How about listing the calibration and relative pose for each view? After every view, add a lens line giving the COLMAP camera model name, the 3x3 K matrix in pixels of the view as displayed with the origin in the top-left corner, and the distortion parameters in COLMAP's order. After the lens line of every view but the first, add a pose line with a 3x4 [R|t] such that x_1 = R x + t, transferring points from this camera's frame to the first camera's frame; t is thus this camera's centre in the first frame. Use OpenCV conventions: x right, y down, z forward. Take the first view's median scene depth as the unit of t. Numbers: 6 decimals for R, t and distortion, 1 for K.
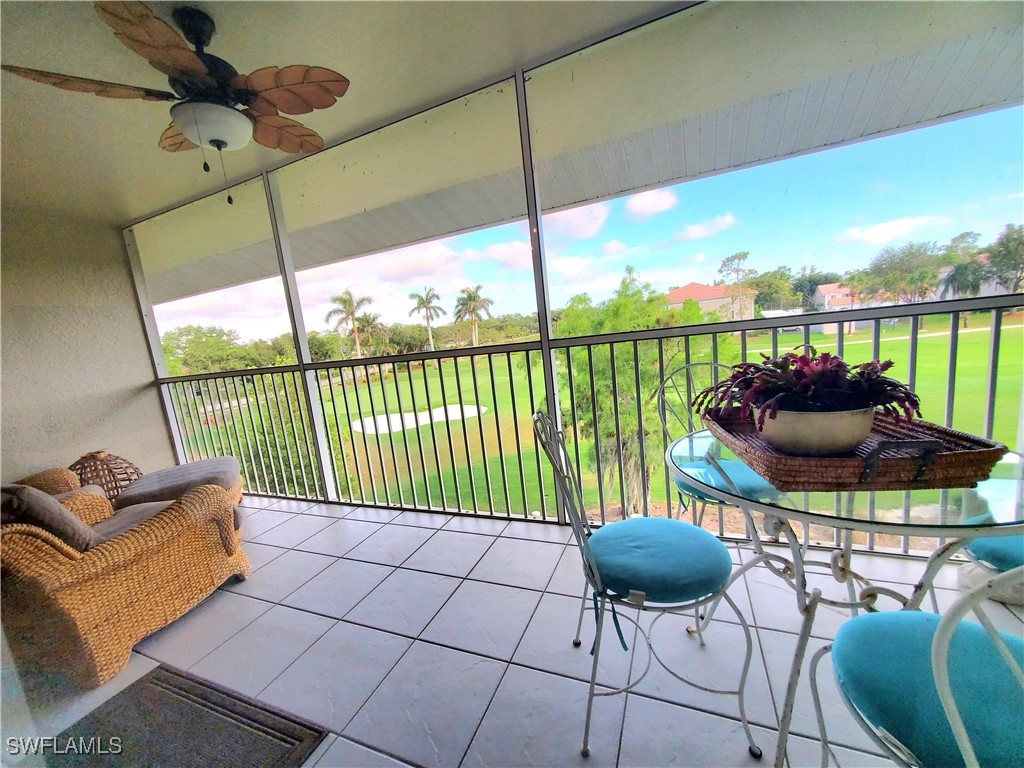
lens RADIAL K [[406.9, 0, 499.5], [0, 406.9, 389.8], [0, 0, 1]] dist [0.000512, -0.001009]
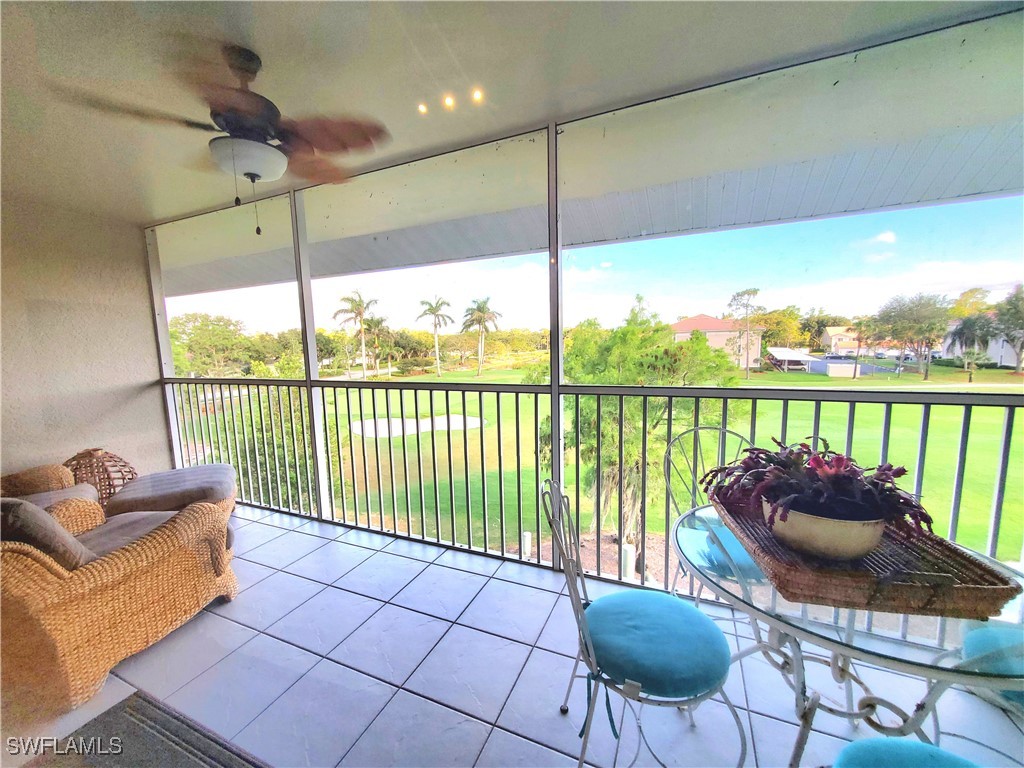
lens RADIAL K [[406.9, 0, 501.5], [0, 406.9, 390.1], [0, 0, 1]] dist [0.000512, -0.001009]
pose [[0.996166, 0.087481, 0.000143, -0.013054], [-0.087439, 0.995735, -0.029435, -0.048574], [-0.002717, 0.029310, 0.999567, 0.000222]]
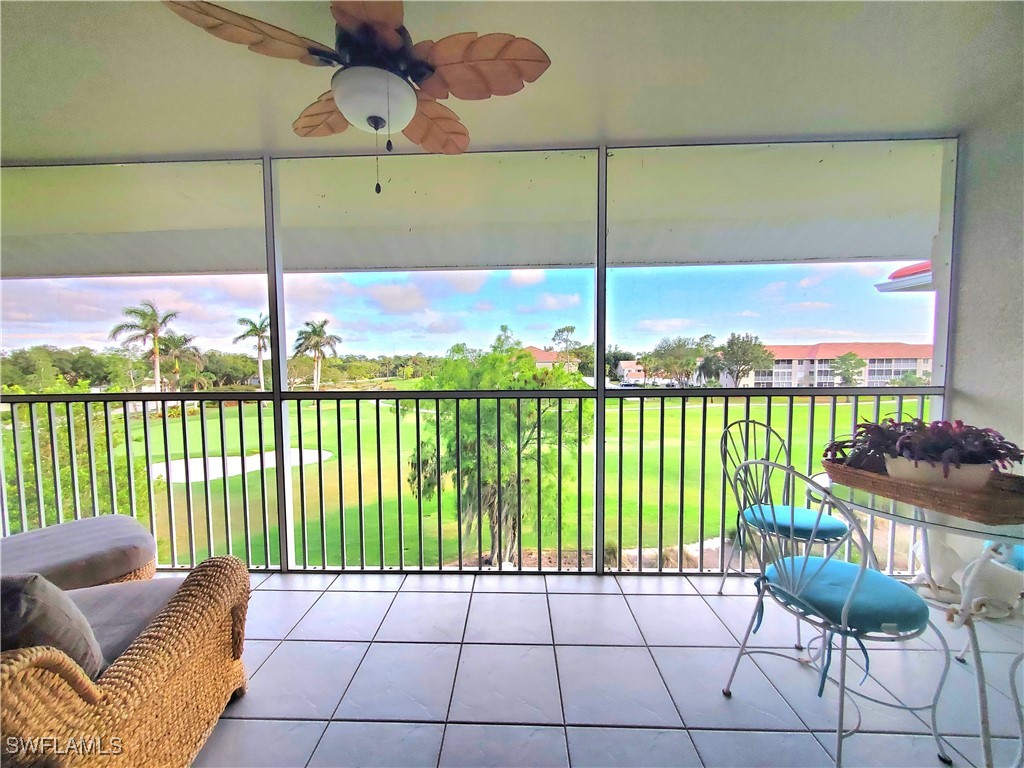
lens RADIAL K [[406.9, 0, 497.2], [0, 406.9, 390.2], [0, 0, 1]] dist [0.000512, -0.001009]
pose [[0.926618, 0.083521, 0.366611, -0.363466], [-0.040884, 0.991617, -0.122575, 0.012566], [-0.373775, 0.098591, 0.922265, 0.101125]]
